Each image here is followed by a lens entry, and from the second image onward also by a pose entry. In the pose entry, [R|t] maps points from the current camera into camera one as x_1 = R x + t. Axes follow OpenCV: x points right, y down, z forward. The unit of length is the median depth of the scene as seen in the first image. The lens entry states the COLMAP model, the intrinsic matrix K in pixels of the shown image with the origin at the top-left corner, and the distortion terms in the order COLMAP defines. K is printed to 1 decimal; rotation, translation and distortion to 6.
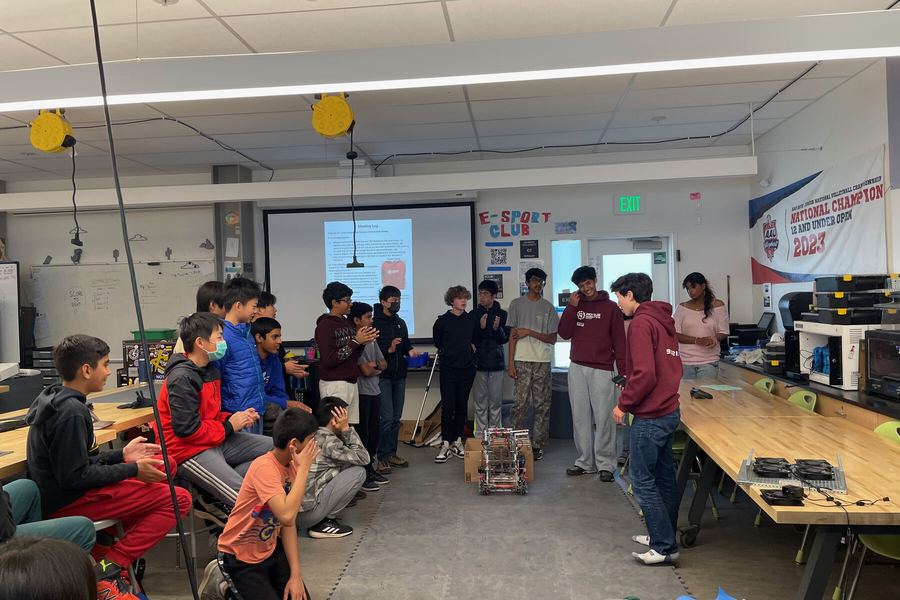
lens RADIAL K [[670.3, 0, 450.0], [0, 670.3, 300.0], [0, 0, 1]] dist [0.037269, -0.082690]
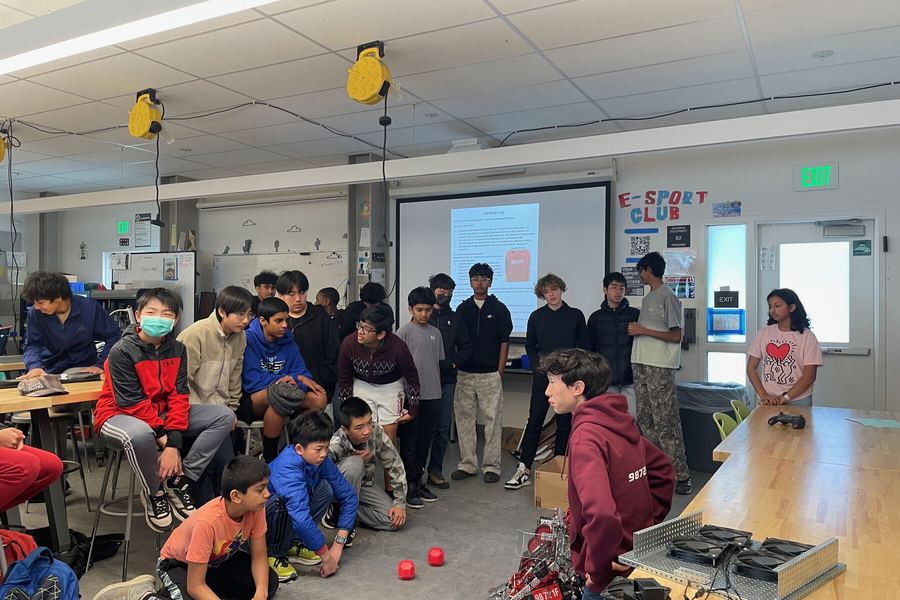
lens RADIAL K [[655.8, 0, 450.0], [0, 655.8, 300.0], [0, 0, 1]] dist [0.032217, -0.068586]
pose [[0.931710, 0.029580, -0.361997, 0.151152], [-0.029198, 0.999552, 0.006525, 0.004928], [0.362028, 0.004490, 0.932157, 0.146247]]
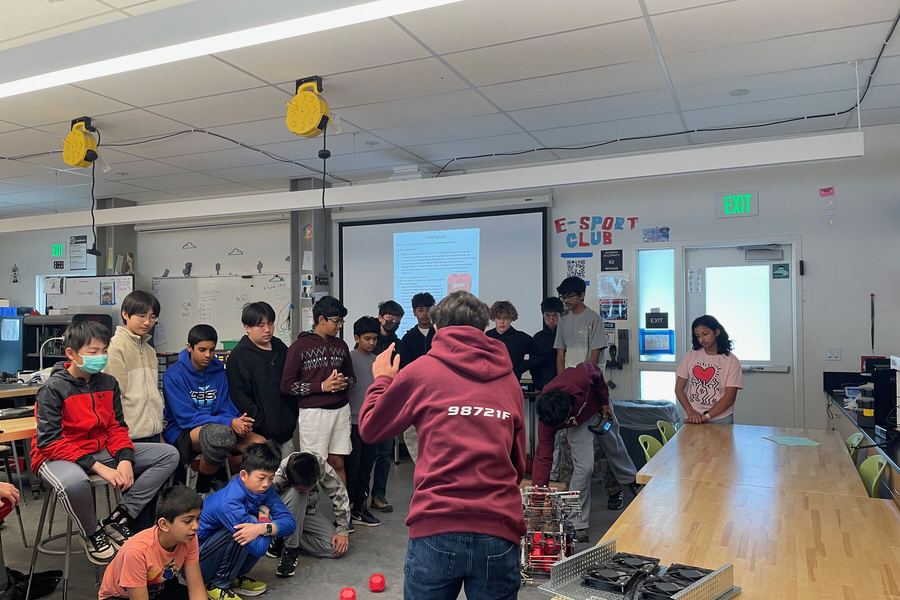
lens RADIAL K [[654.1, 0, 445.0], [0, 654.1, 308.7], [0, 0, 1]] dist [0.034931, -0.075465]
pose [[0.955765, 0.016393, -0.293675, 0.161473], [-0.018235, 0.999827, -0.003535, -0.007294], [0.293566, 0.008734, 0.955899, 0.135841]]
